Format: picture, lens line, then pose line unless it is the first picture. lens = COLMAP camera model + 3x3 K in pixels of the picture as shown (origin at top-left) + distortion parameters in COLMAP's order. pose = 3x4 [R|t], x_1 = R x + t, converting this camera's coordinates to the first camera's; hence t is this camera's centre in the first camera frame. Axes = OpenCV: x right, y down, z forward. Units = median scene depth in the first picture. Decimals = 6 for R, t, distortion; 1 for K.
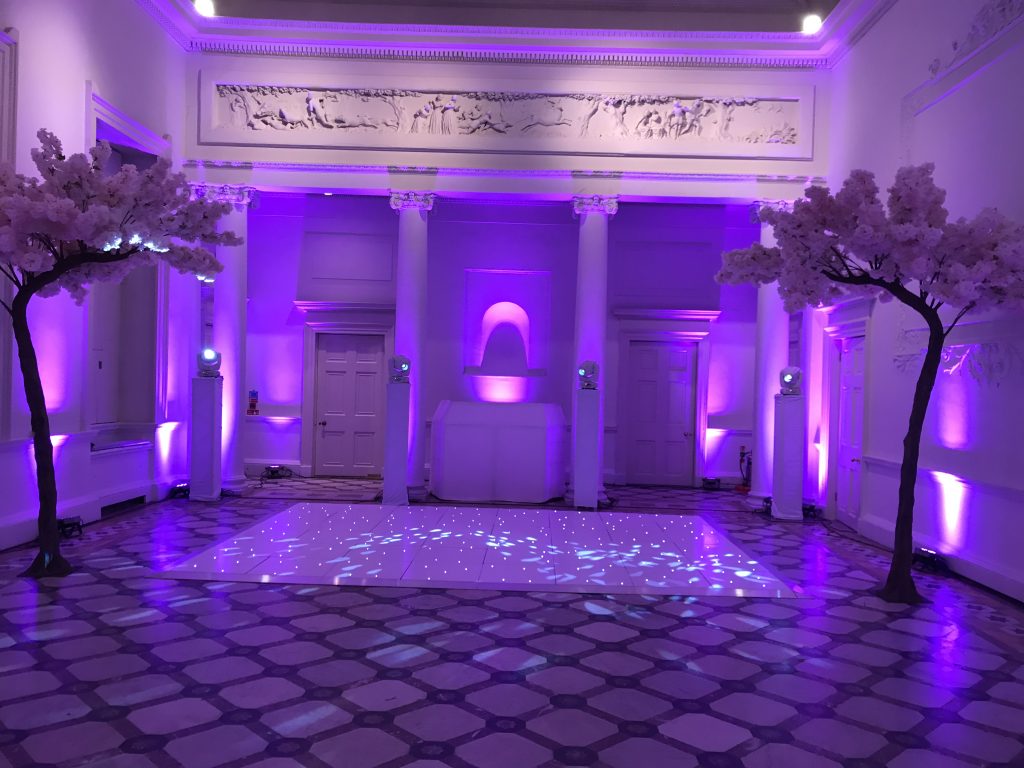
lens RADIAL K [[834.5, 0, 514.5], [0, 834.5, 389.9], [0, 0, 1]] dist [0.031977, -0.030680]
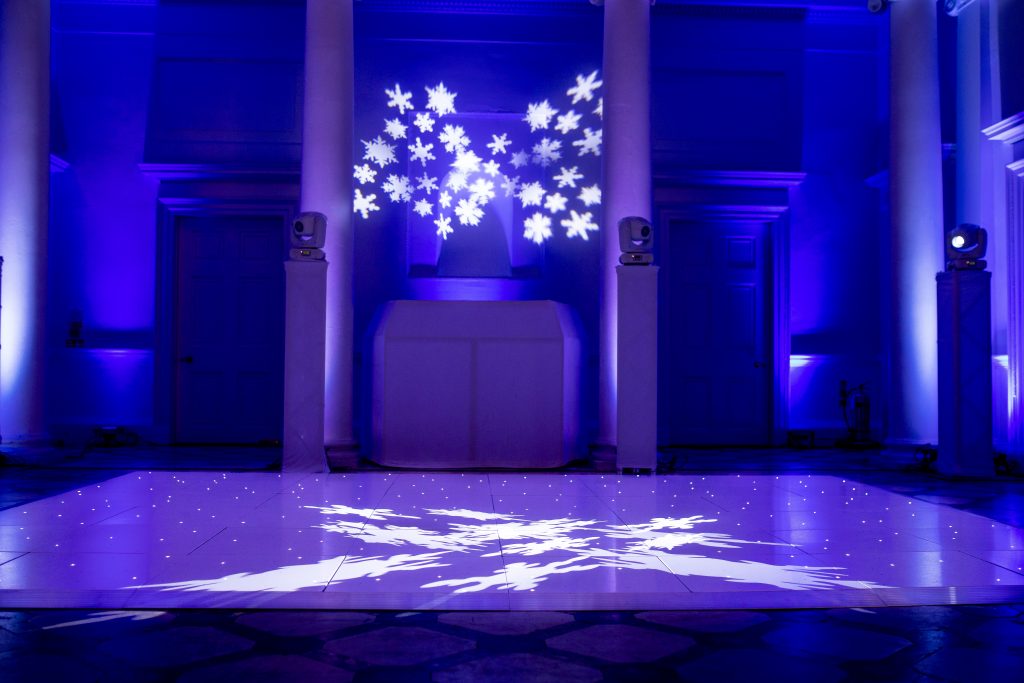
lens RADIAL K [[979.7, 0, 499.1], [0, 979.7, 337.7], [0, 0, 1]] dist [-0.046499, 0.000000]
pose [[0.998122, -0.017891, 0.058579, -0.047546], [0.020637, 0.998700, -0.046609, 0.078976], [-0.057669, 0.047731, 0.997194, 0.319727]]
